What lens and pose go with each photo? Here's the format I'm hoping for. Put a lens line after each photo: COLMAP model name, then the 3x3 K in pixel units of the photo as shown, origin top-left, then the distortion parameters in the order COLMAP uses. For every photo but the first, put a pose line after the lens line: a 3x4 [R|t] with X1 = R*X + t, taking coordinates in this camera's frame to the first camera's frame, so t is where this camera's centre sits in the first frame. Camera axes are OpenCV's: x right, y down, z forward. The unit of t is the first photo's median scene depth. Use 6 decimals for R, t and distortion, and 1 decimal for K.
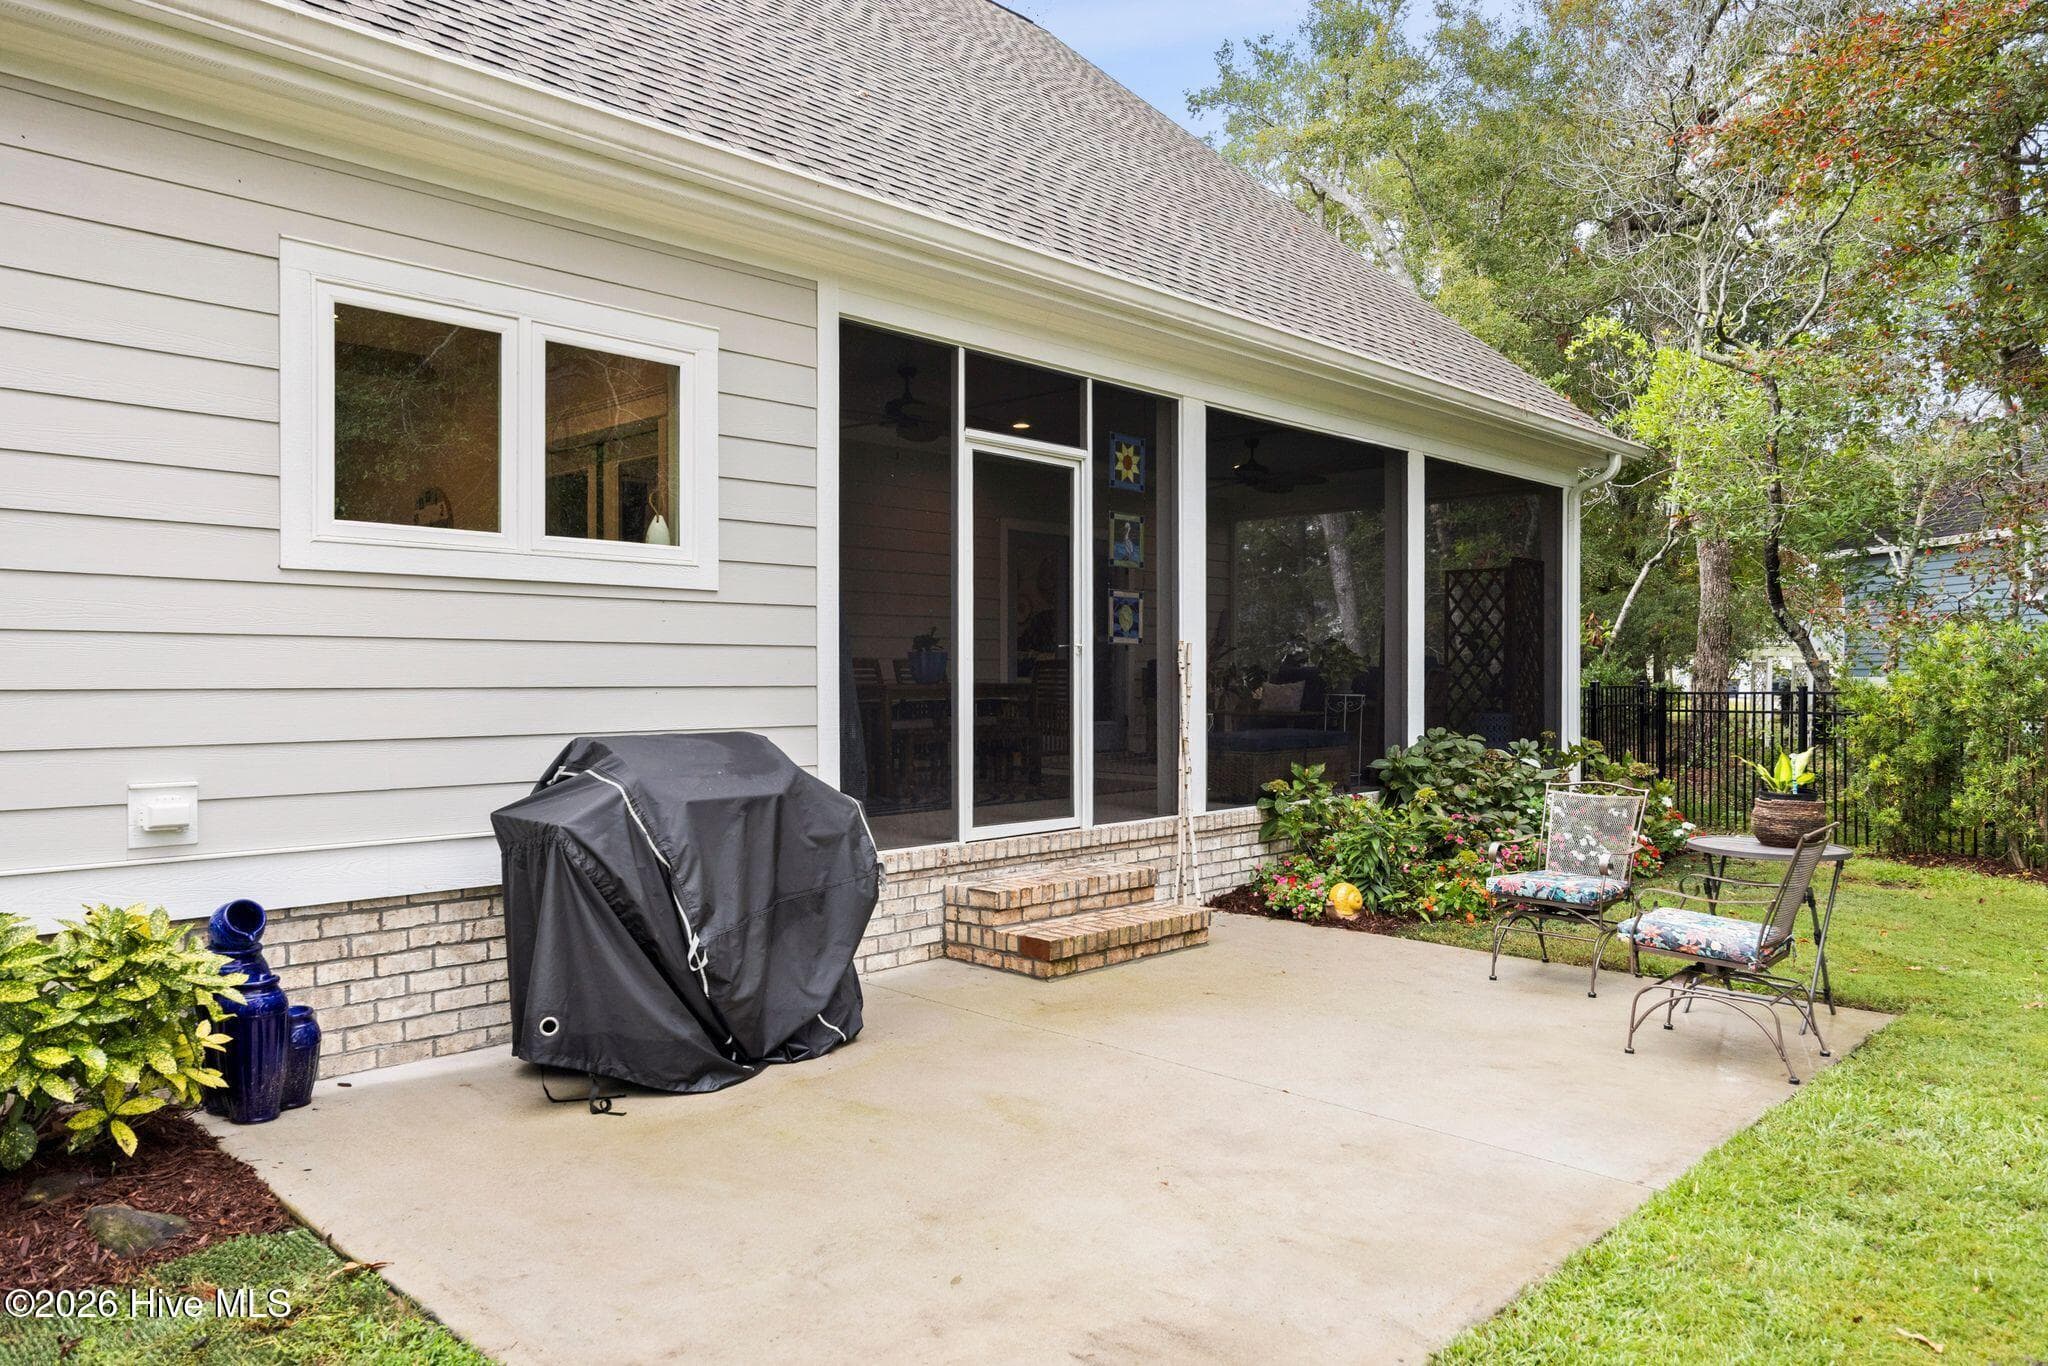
lens RADIAL K [[1378.8, 0, 1041.9], [0, 1378.8, 697.1], [0, 0, 1]] dist [-0.000510, -0.001911]
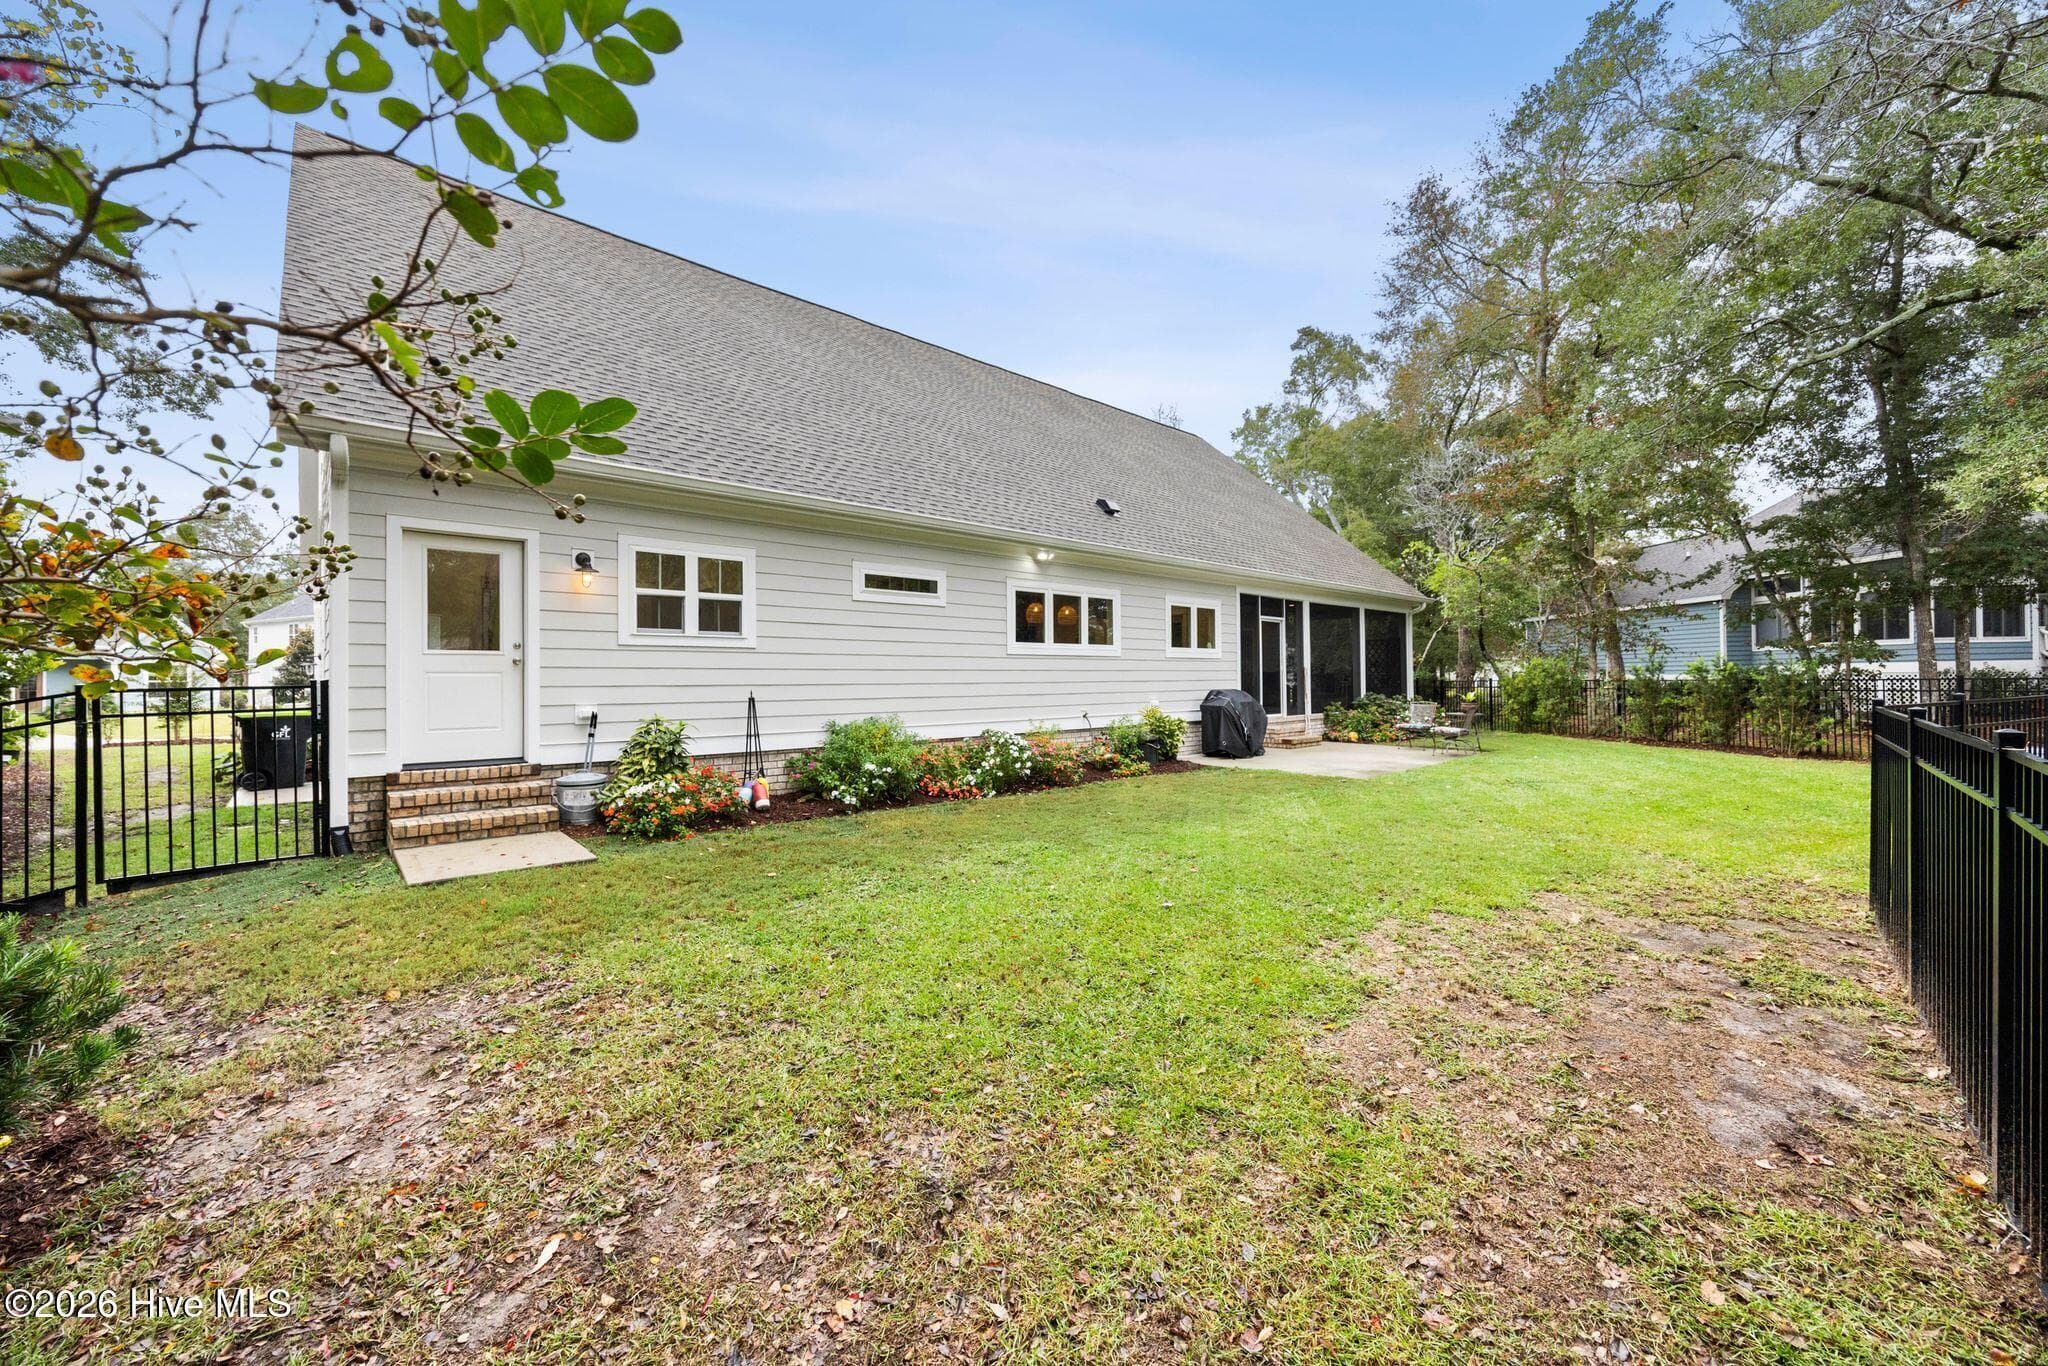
lens RADIAL K [[780.6, 0, 1035.7], [0, 780.6, 672.5], [0, 0, 1]] dist [-0.003232, 0.000156]
pose [[0.998065, -0.010790, -0.061242, -0.527875], [0.009376, 0.999684, -0.023338, 0.017156], [0.061474, 0.022719, 0.997850, -1.209281]]
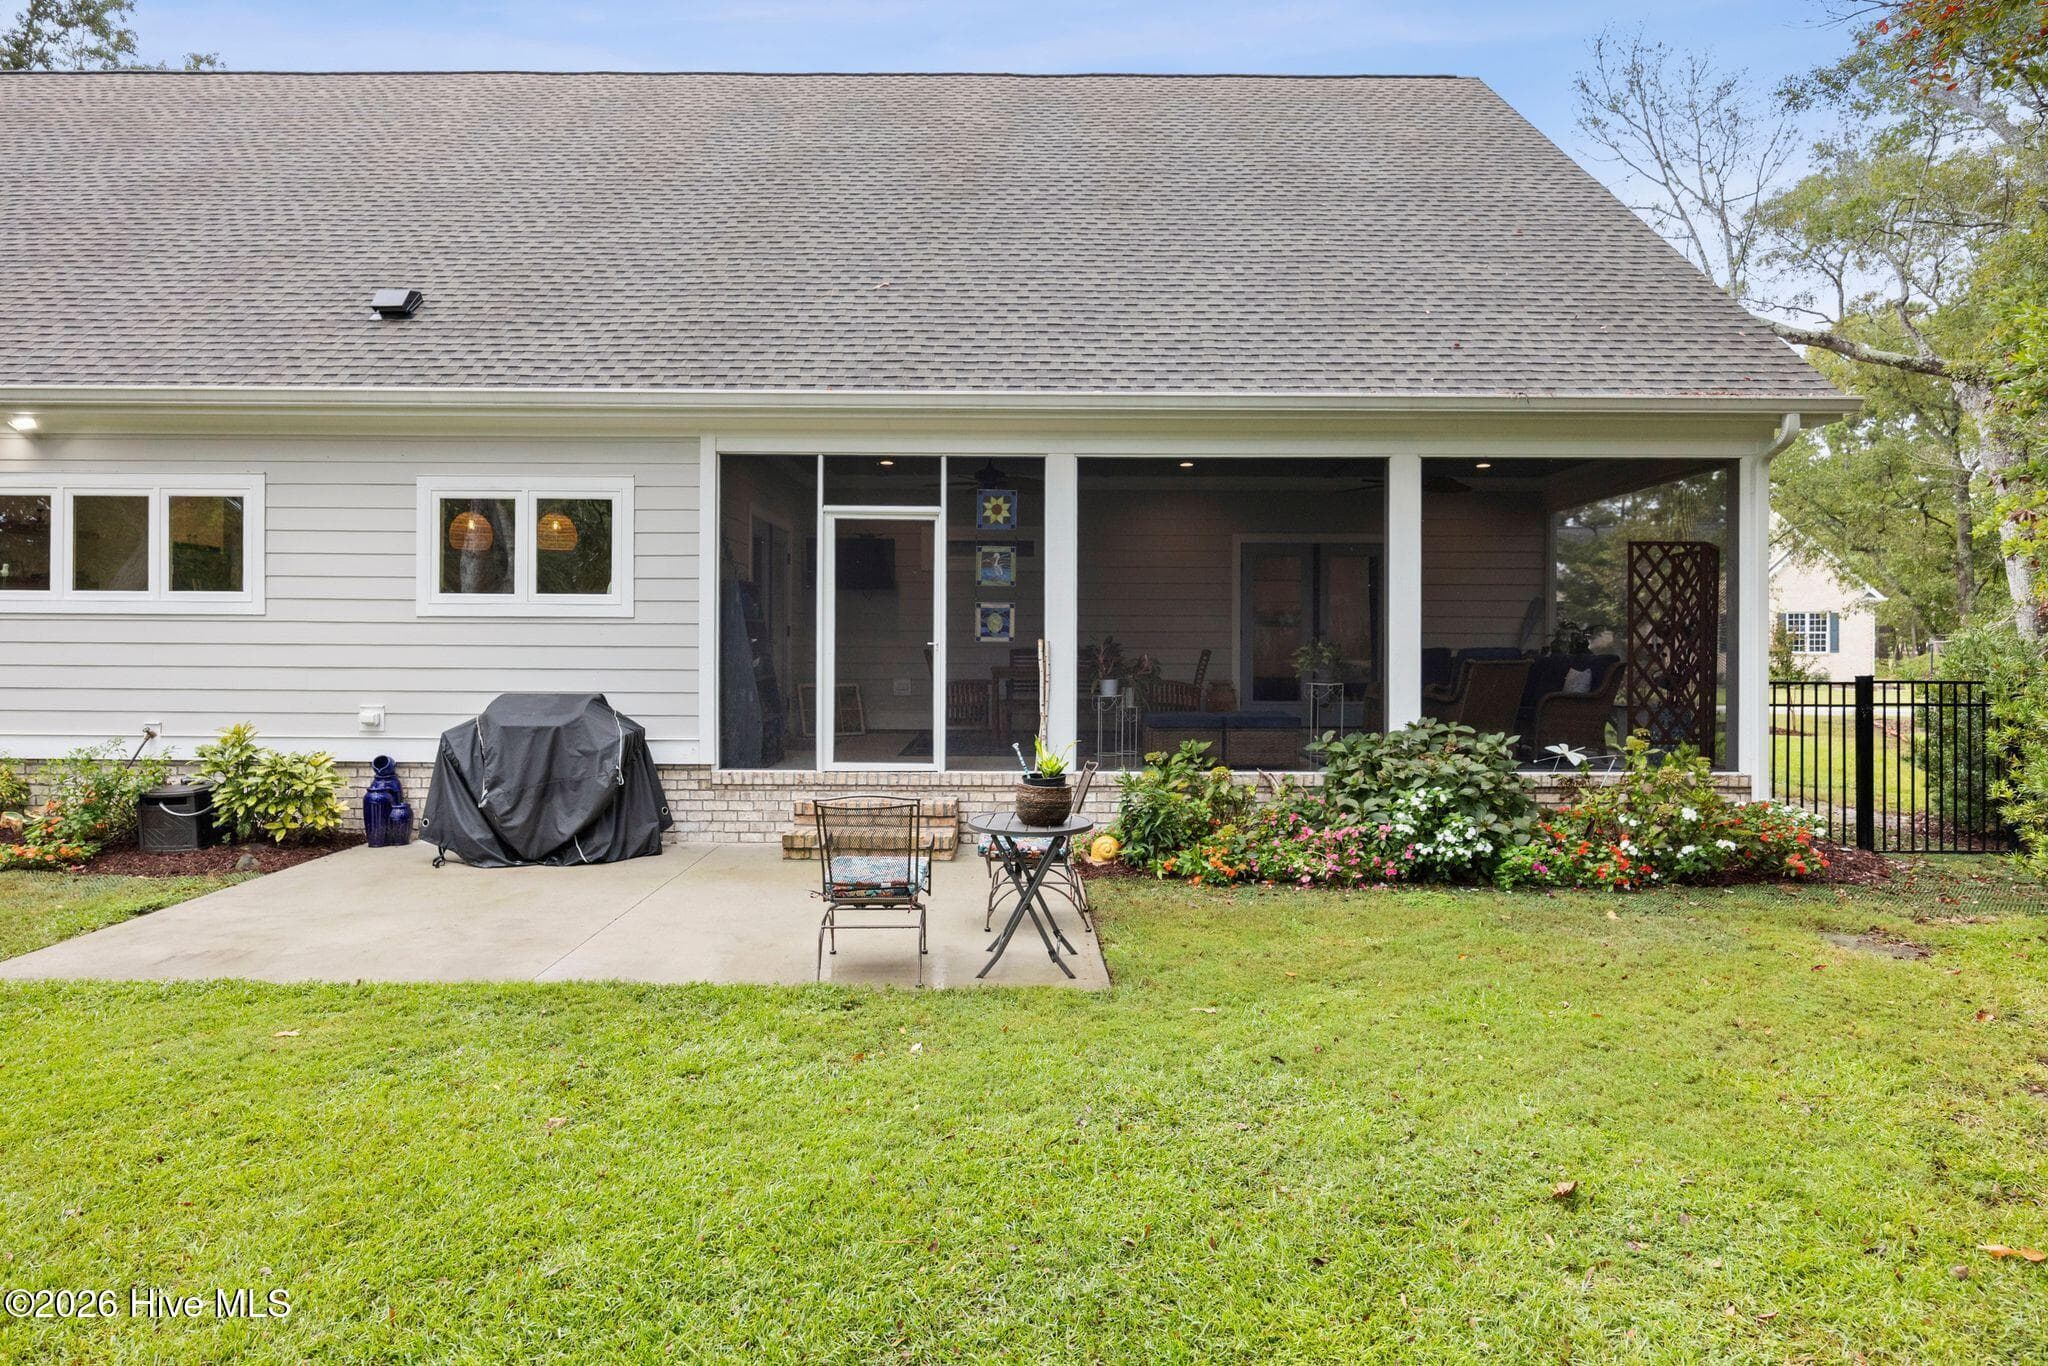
lens RADIAL K [[1101.5, 0, 998.6], [0, 1101.5, 652.1], [0, 0, 1]] dist [-0.004468, -0.001020]
pose [[0.690652, -0.004221, -0.723175, 0.899286], [-0.016572, 0.999628, -0.021662, -0.005006], [0.722997, 0.026945, 0.690325, 0.261565]]
